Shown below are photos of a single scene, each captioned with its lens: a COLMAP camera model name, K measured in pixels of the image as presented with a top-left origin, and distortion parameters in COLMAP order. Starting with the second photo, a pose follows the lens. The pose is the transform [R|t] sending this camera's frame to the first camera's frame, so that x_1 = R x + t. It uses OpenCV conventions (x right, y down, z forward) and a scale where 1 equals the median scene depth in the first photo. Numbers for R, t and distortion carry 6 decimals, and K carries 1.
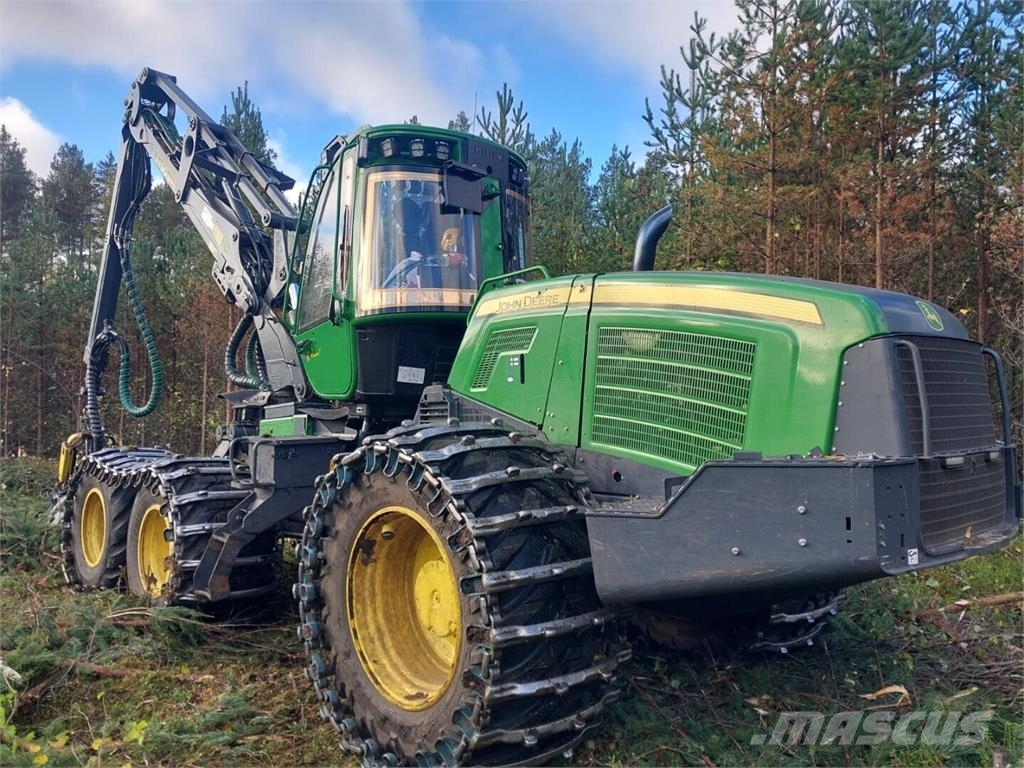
lens RADIAL K [[806.3, 0, 516.0], [0, 806.3, 387.7], [0, 0, 1]] dist [0.053348, -0.093665]
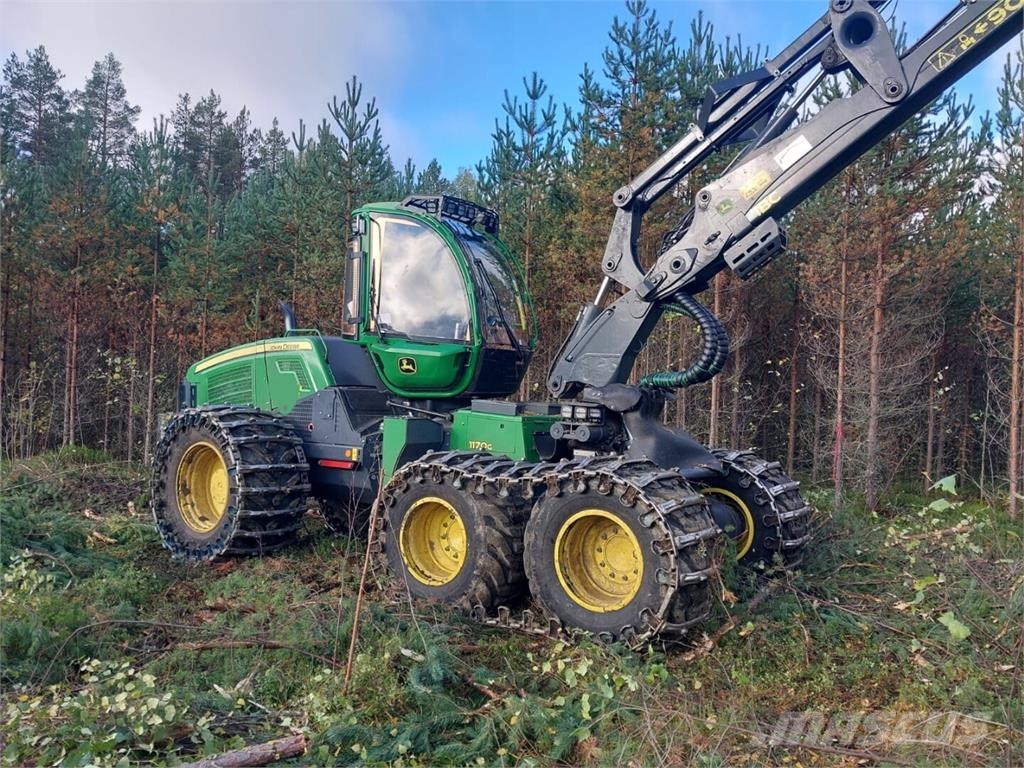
lens RADIAL K [[806.3, 0, 516.0], [0, 806.3, 387.7], [0, 0, 1]] dist [0.053348, -0.093665]
pose [[0.884987, 0.013694, 0.465415, -0.630659], [-0.024939, 0.999527, 0.018012, -0.018496], [-0.464948, -0.027547, 0.884909, -0.007029]]
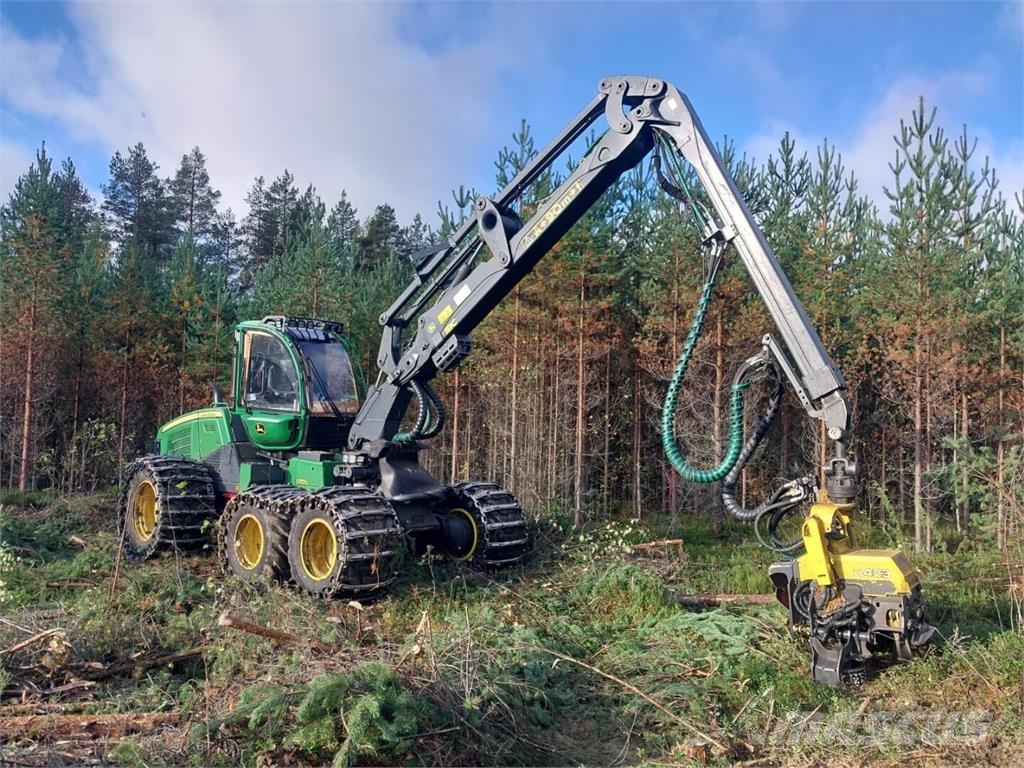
lens RADIAL K [[801.5, 0, 512.0], [0, 801.5, 384.0], [0, 0, 1]] dist [0.148117, -0.383804]
pose [[0.936077, 0.020871, 0.351175, -0.368788], [-0.008828, 0.999318, -0.035858, -0.060296], [-0.351684, 0.030465, 0.935623, -0.686245]]
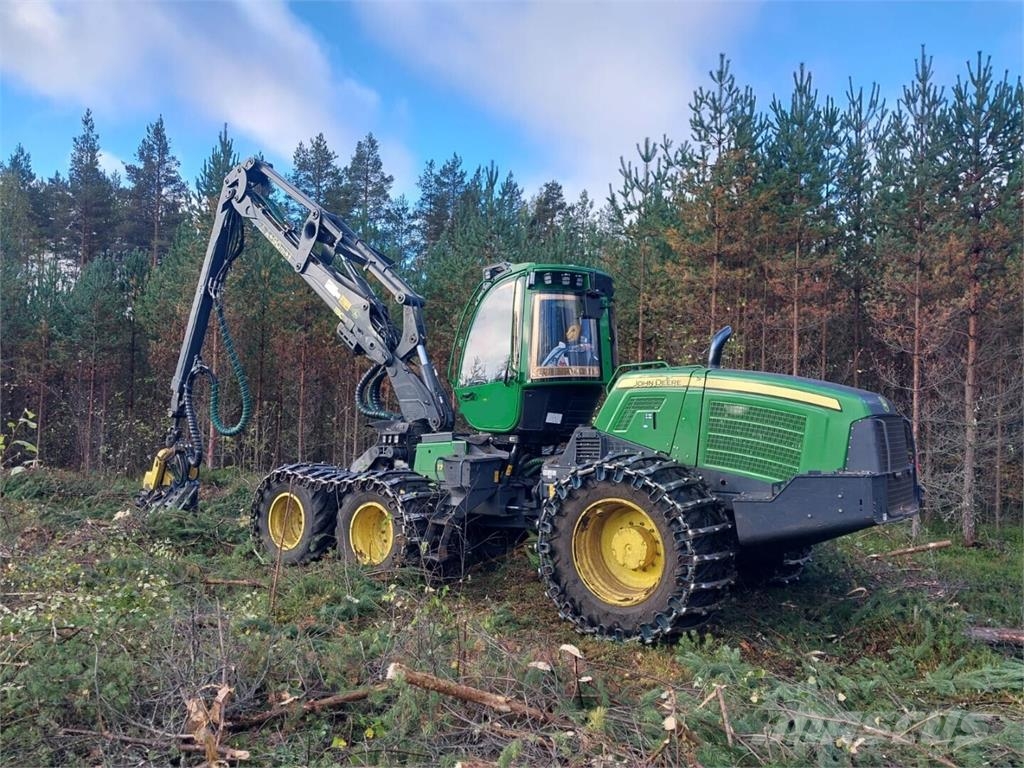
lens RADIAL K [[801.5, 0, 512.0], [0, 801.5, 384.0], [0, 0, 1]] dist [0.148117, -0.383804]
pose [[0.987373, 0.013659, 0.157821, -0.359925], [-0.011753, 0.999846, -0.013007, -0.048091], [-0.157975, 0.010988, 0.987382, -0.428422]]
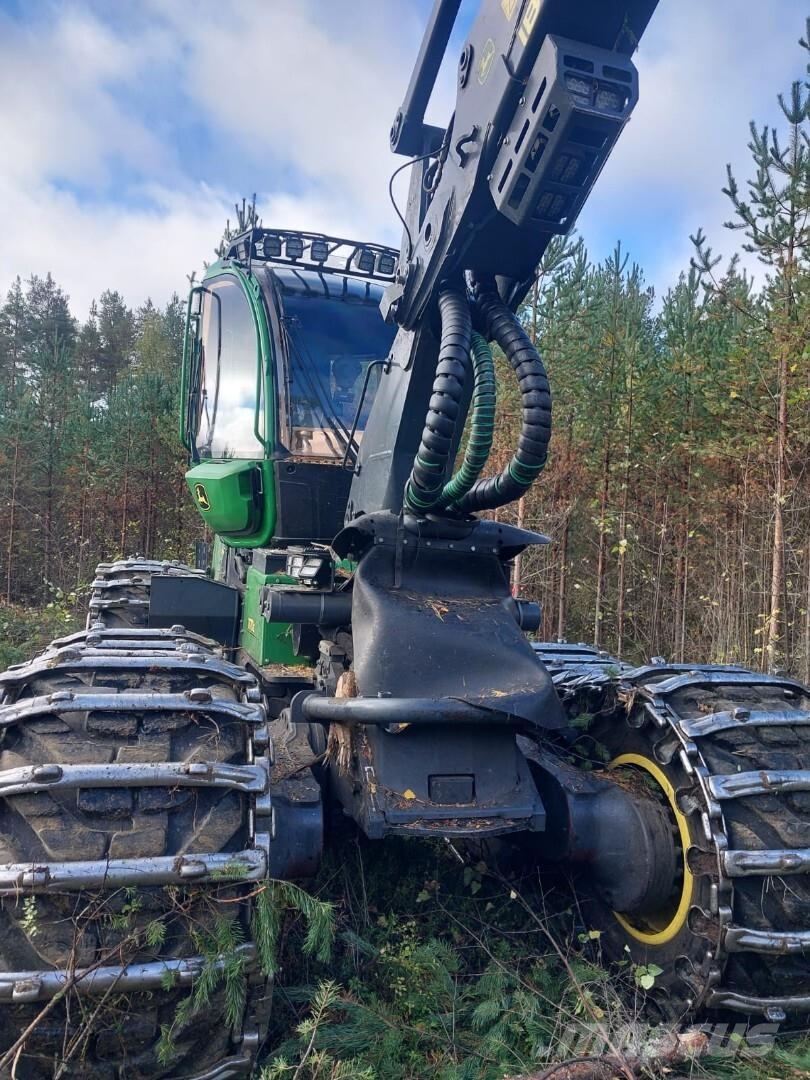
lens RADIAL K [[853.5, 0, 399.5], [0, 853.5, 527.4], [0, 0, 1]] dist [0.022868, 0.006368]
pose [[0.981324, 0.020739, -0.191241, 0.036836], [-0.024818, 0.999512, -0.018956, 0.010343], [0.190755, 0.023349, 0.981360, 0.303090]]
